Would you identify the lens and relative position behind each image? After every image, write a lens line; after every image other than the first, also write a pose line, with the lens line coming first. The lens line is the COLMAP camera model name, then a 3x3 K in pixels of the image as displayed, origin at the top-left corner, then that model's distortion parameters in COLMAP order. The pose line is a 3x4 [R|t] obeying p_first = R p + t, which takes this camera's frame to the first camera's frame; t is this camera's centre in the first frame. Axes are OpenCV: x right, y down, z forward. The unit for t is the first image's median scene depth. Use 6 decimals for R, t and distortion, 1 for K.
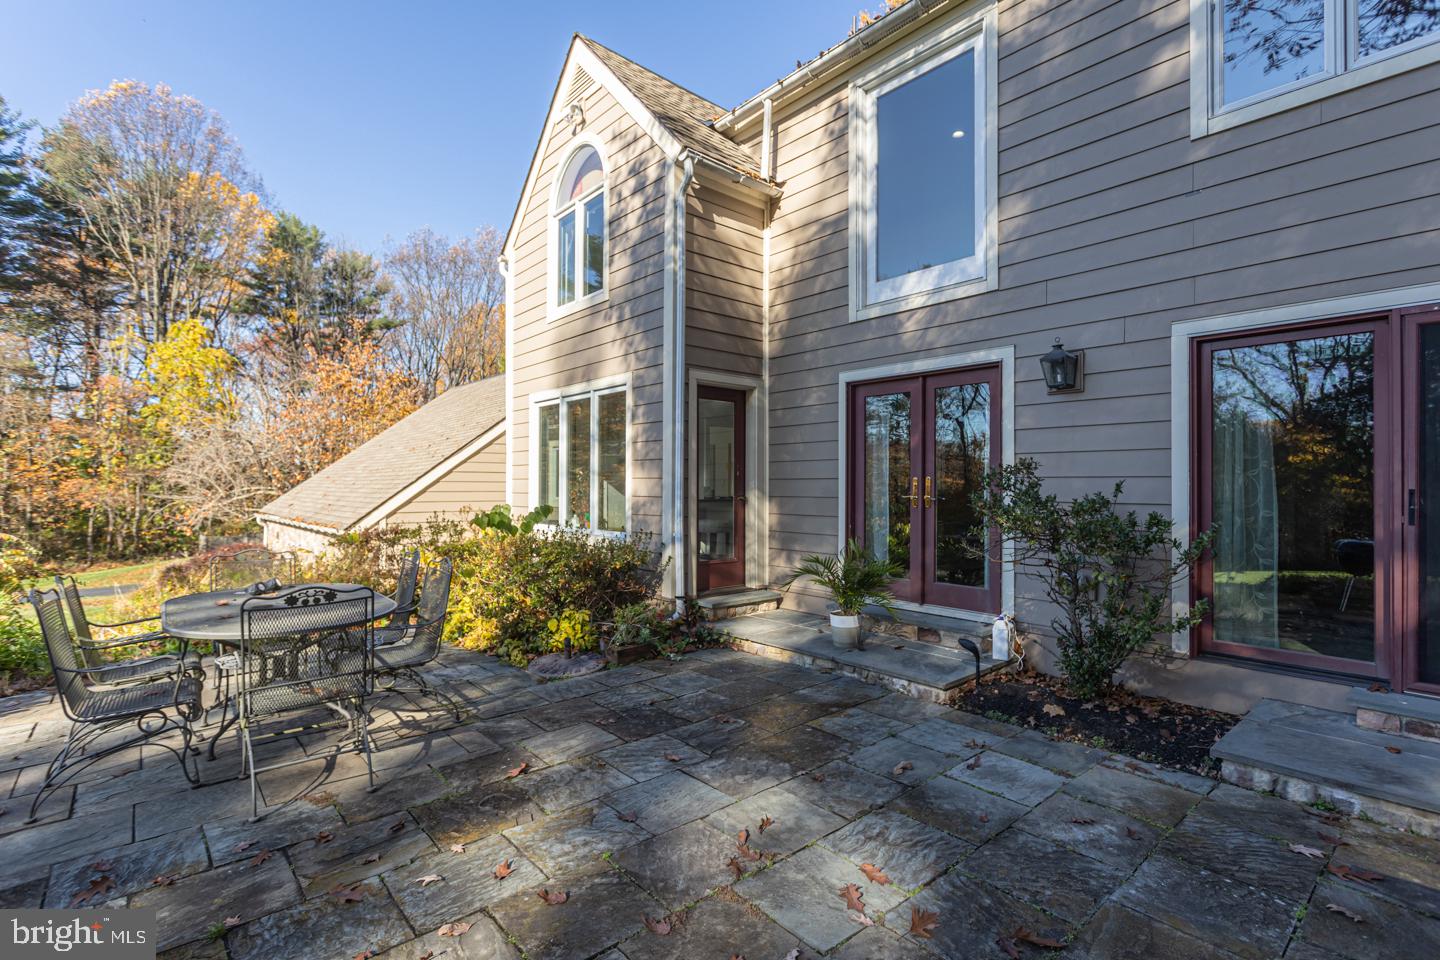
lens RADIAL K [[689.9, 0, 719.8], [0, 689.9, 483.5], [0, 0, 1]] dist [-0.006591, 0.002273]
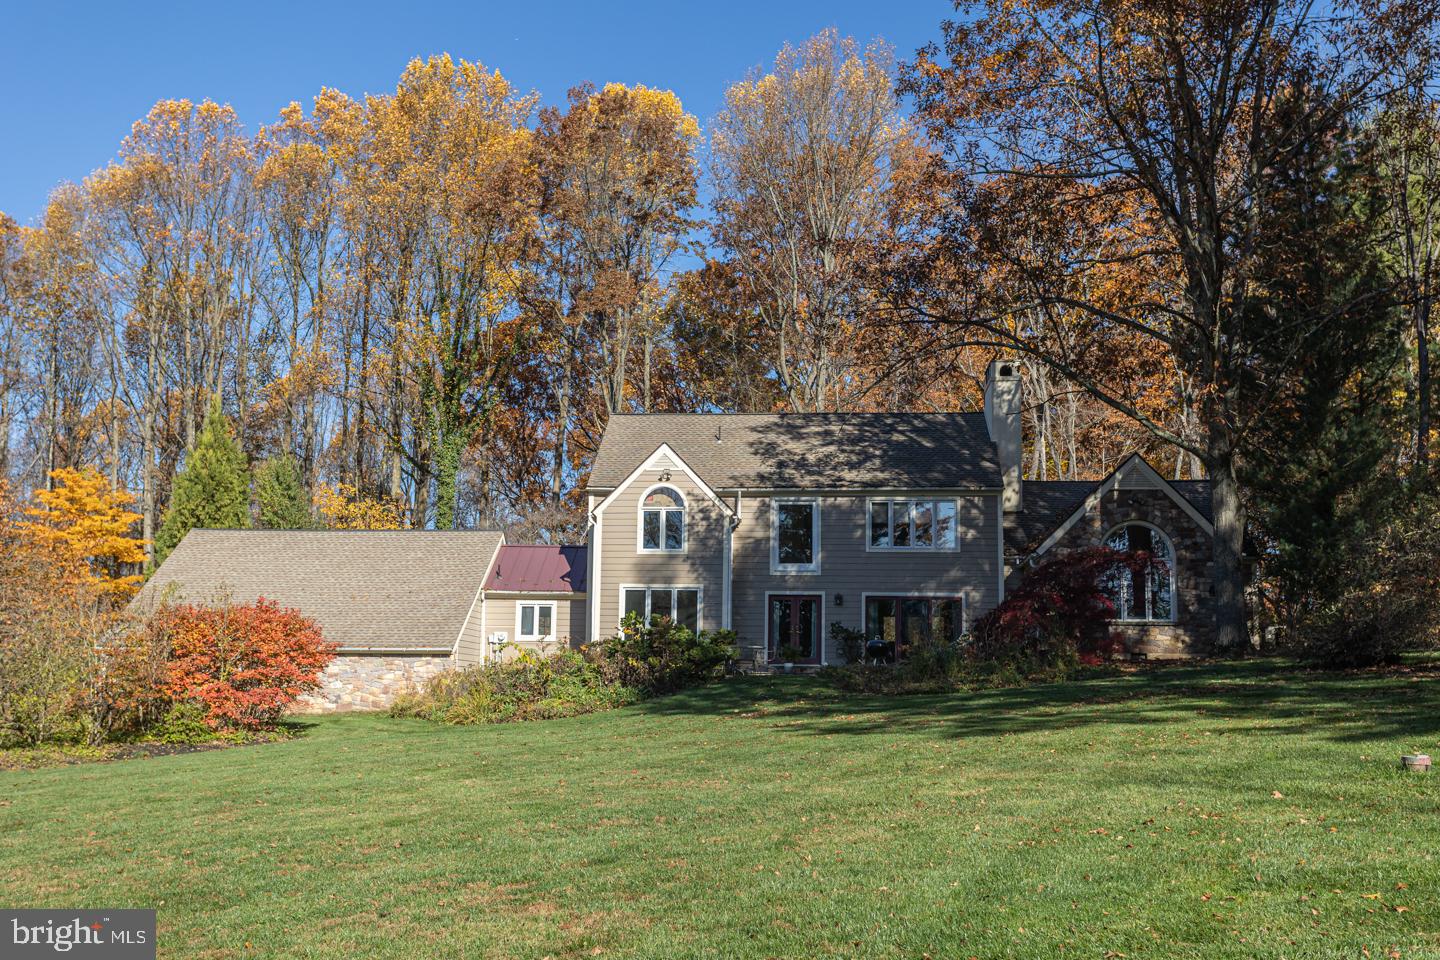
lens RADIAL K [[1378.2, 0, 720.0], [0, 1378.2, 520.9], [0, 0, 1]] dist [0.021985, 0.000000]
pose [[0.720756, 0.079491, 0.688616, -3.801202], [-0.015695, 0.995020, -0.098433, 0.122058], [-0.693011, 0.060138, 0.718414, -2.948628]]
